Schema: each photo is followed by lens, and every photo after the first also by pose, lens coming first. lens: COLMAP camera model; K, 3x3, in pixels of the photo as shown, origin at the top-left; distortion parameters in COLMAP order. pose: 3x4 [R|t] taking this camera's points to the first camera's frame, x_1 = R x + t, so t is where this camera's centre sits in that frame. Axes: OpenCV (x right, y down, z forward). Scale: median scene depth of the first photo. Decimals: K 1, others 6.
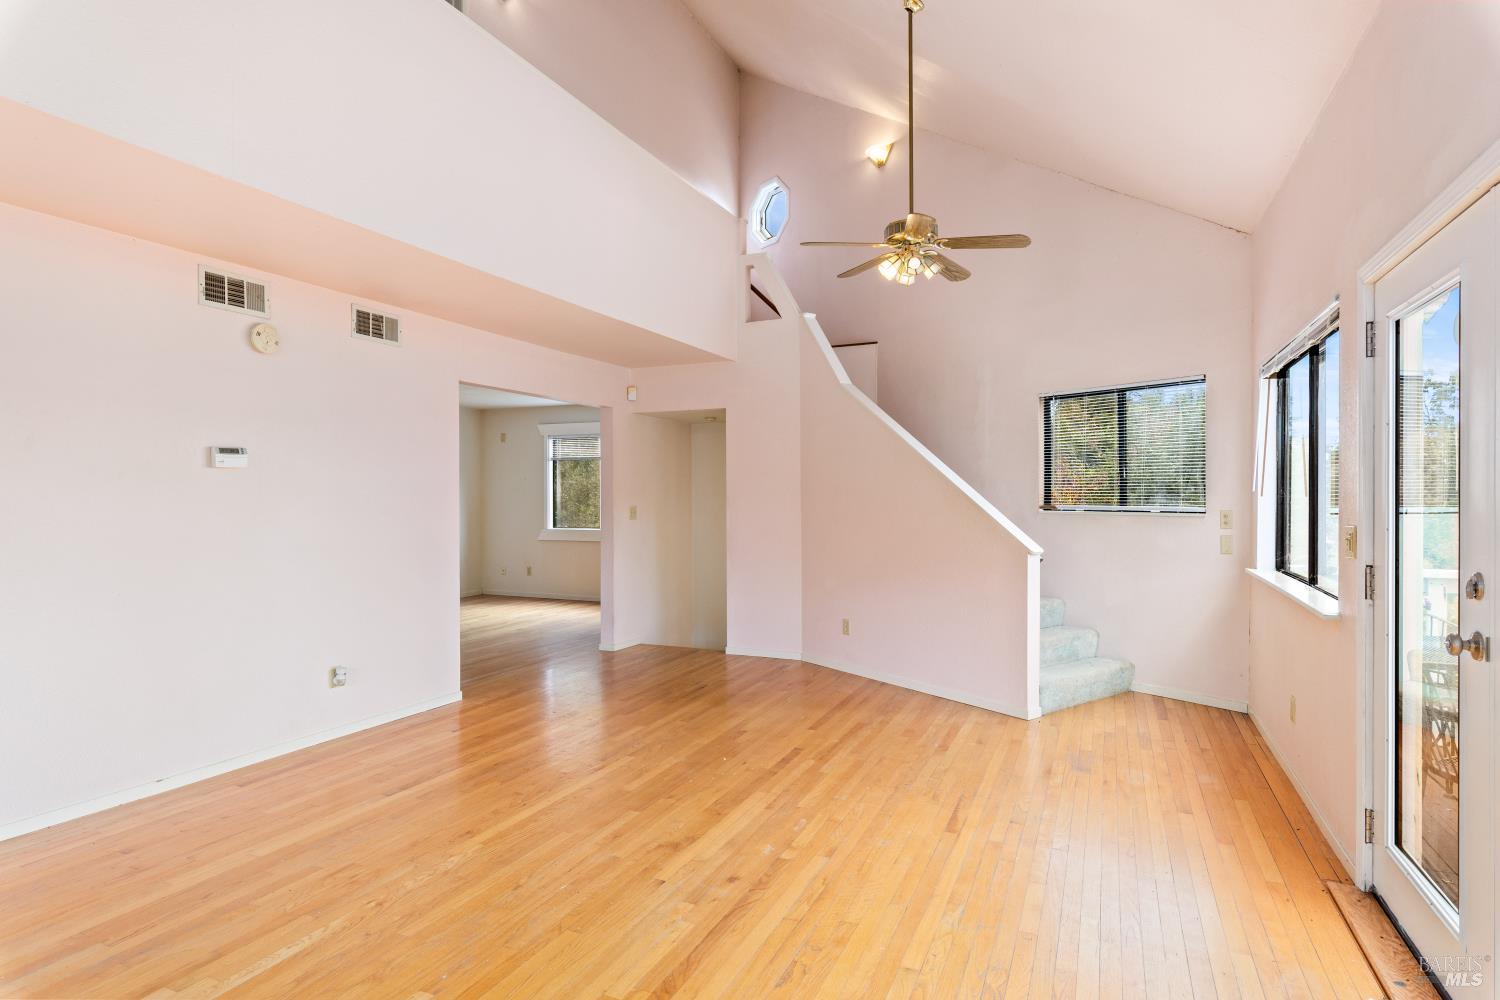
lens RADIAL K [[797.2, 0, 754.2], [0, 797.2, 499.9], [0, 0, 1]] dist [-0.005924, 0.000042]
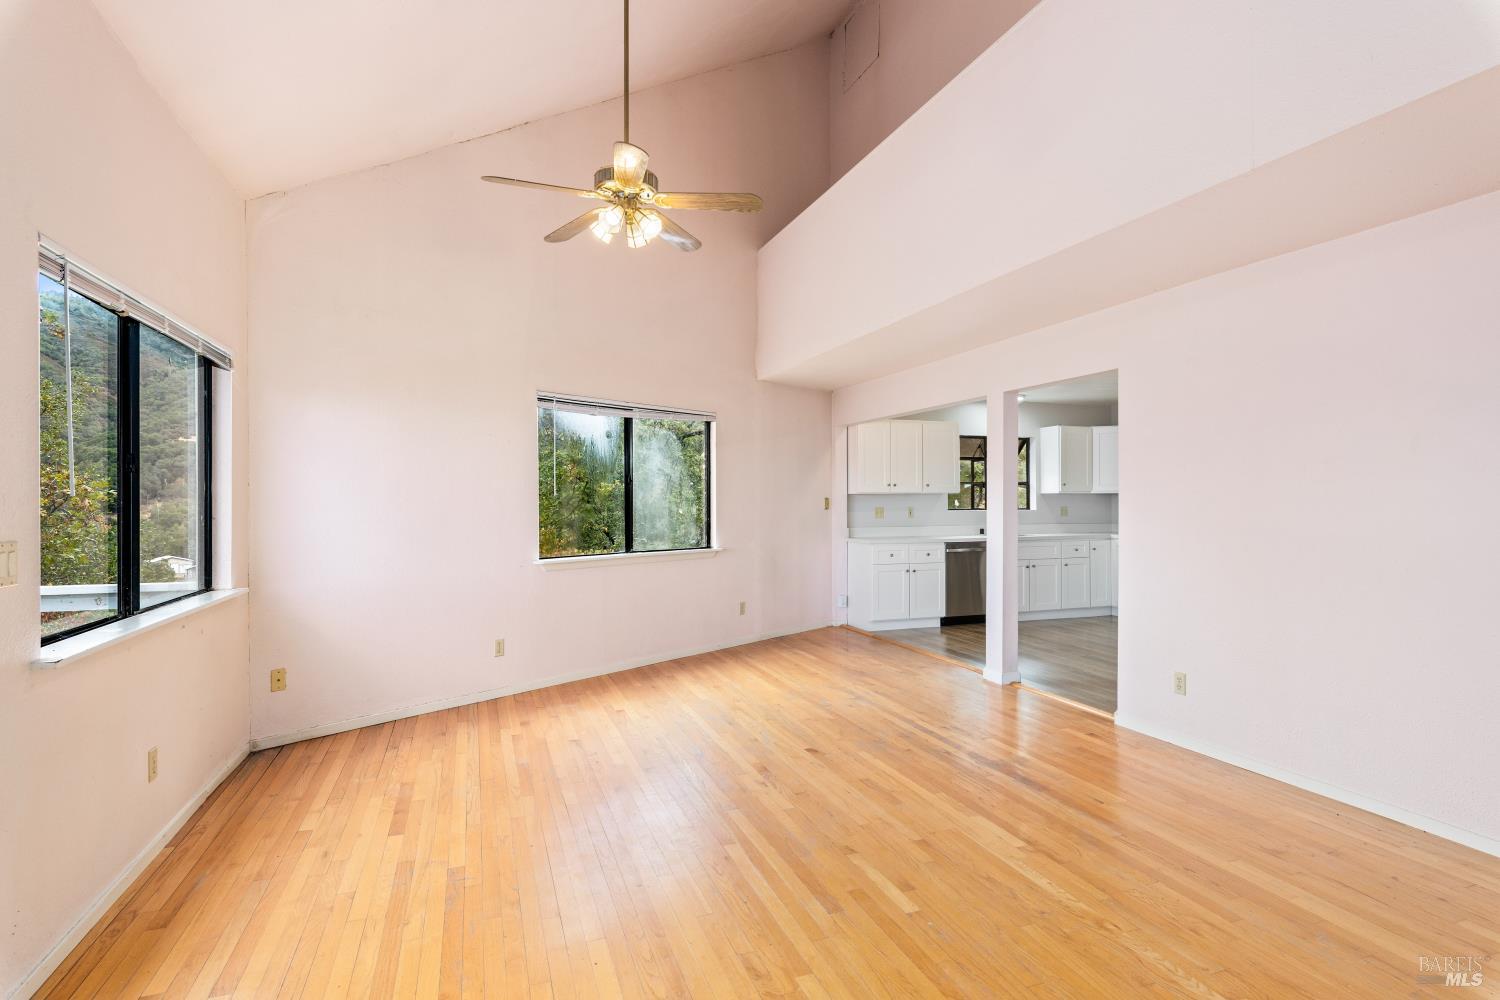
lens RADIAL K [[797.2, 0, 757.8], [0, 797.2, 501.7], [0, 0, 1]] dist [-0.005924, 0.000042]
pose [[-0.730053, 0.003746, -0.683380, 0.443271], [0.000919, 0.999989, 0.004499, -0.003268], [0.683390, 0.002656, -0.730049, 1.313592]]
